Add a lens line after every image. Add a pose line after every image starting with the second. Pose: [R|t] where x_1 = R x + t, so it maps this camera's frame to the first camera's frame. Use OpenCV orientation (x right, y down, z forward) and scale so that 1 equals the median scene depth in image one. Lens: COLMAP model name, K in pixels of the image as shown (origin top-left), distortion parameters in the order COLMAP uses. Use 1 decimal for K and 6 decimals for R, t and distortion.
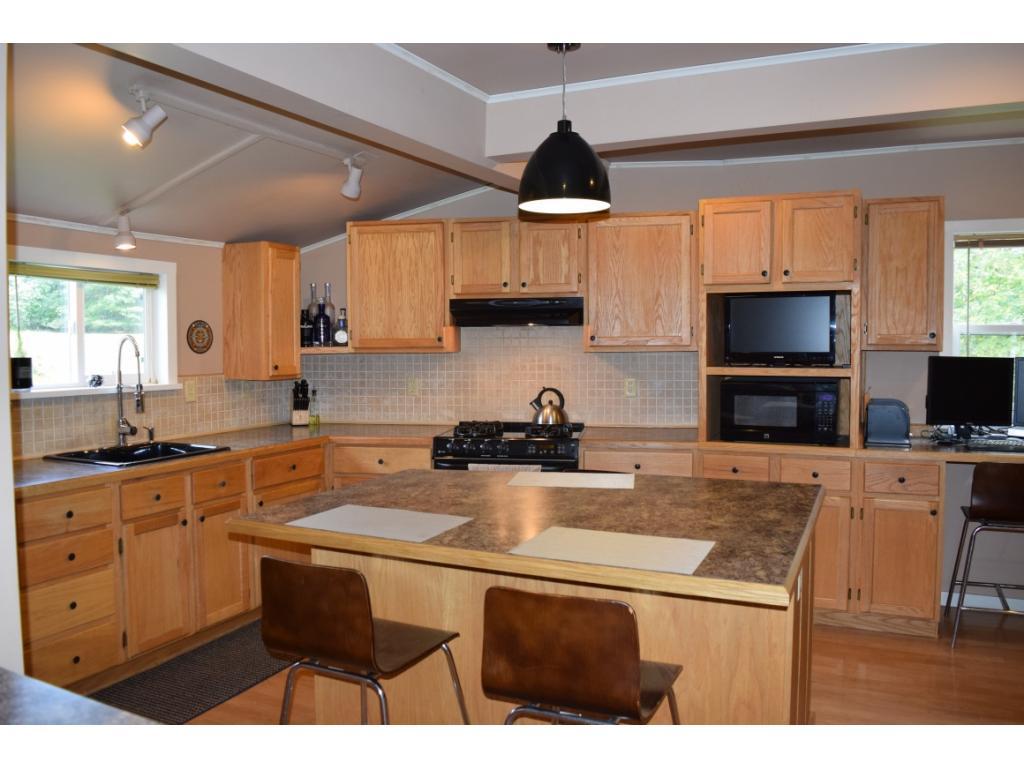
lens RADIAL K [[803.2, 0, 512.0], [0, 803.2, 384.0], [0, 0, 1]] dist [-0.084147, 0.009152]
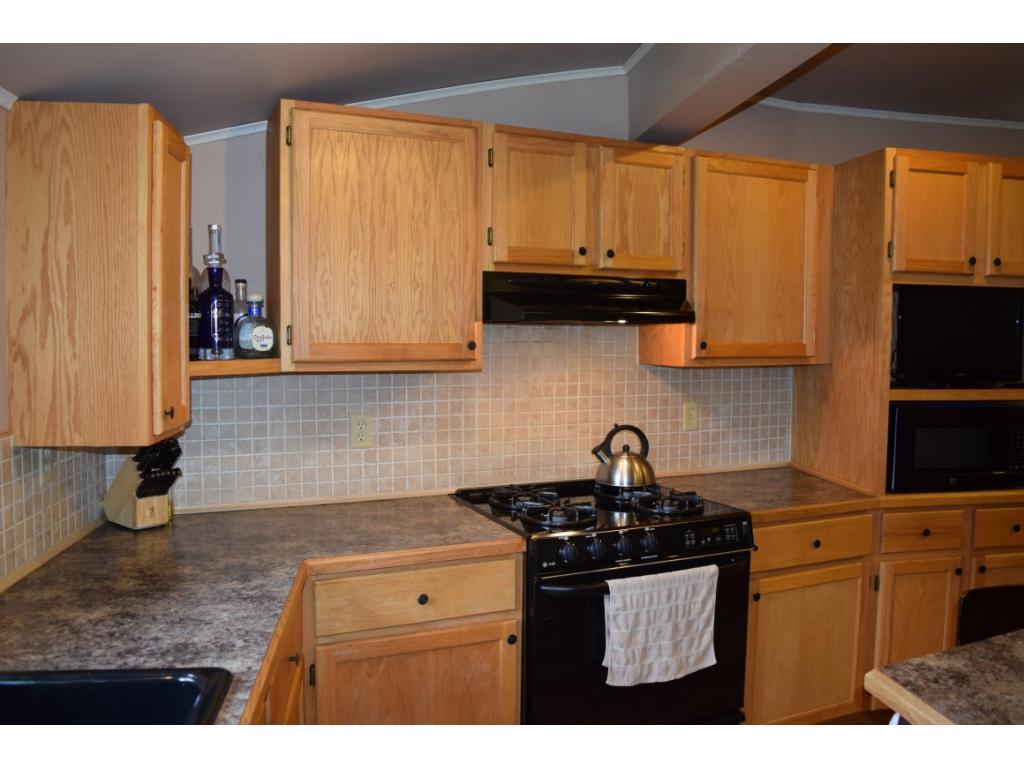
lens RADIAL K [[803.2, 0, 512.0], [0, 803.2, 384.0], [0, 0, 1]] dist [-0.084147, 0.009152]
pose [[0.833918, -0.023830, 0.551374, -0.369159], [0.016629, 0.999699, 0.018056, -0.039852], [-0.551638, -0.005889, 0.834063, 0.546913]]
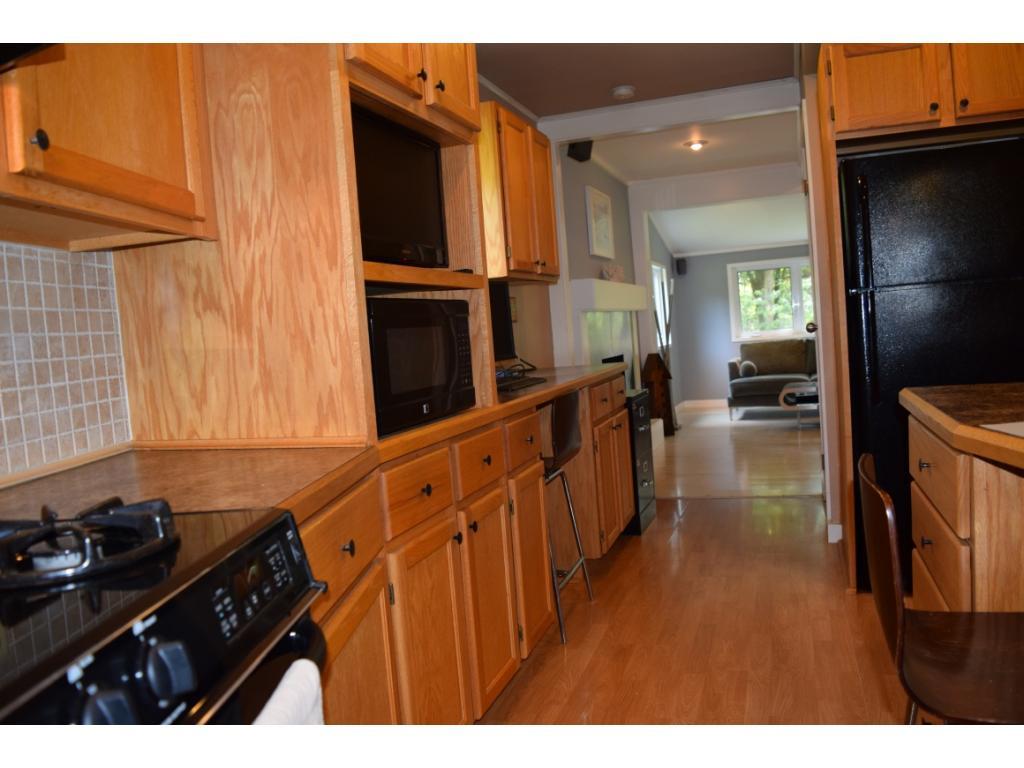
lens RADIAL K [[803.2, 0, 512.0], [0, 803.2, 384.0], [0, 0, 1]] dist [-0.084147, 0.009152]
pose [[-0.099182, -0.052887, 0.993663, -0.156053], [0.129076, 0.989466, 0.065547, 0.021444], [-0.986662, 0.134759, -0.091311, 0.872699]]
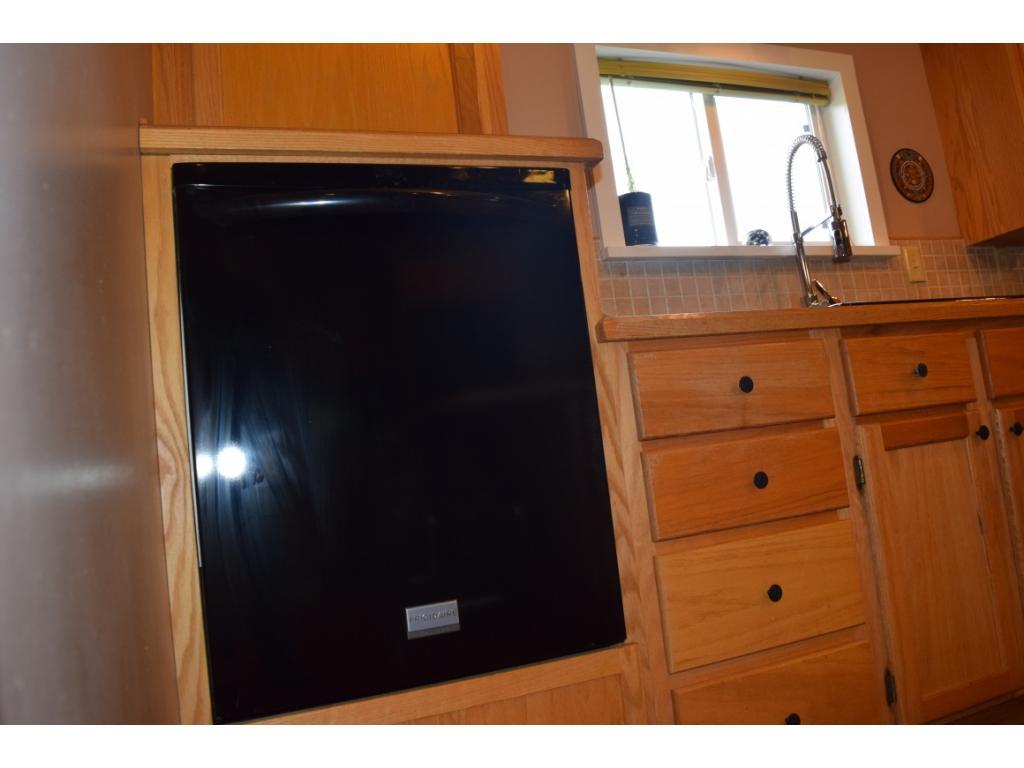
lens RADIAL K [[803.2, 0, 512.0], [0, 803.2, 384.0], [0, 0, 1]] dist [-0.084147, 0.009152]
pose [[0.710210, -0.165621, -0.684230, -0.227260], [0.088737, 0.985241, -0.146375, 0.145165], [0.698375, 0.043241, 0.714425, 0.377644]]
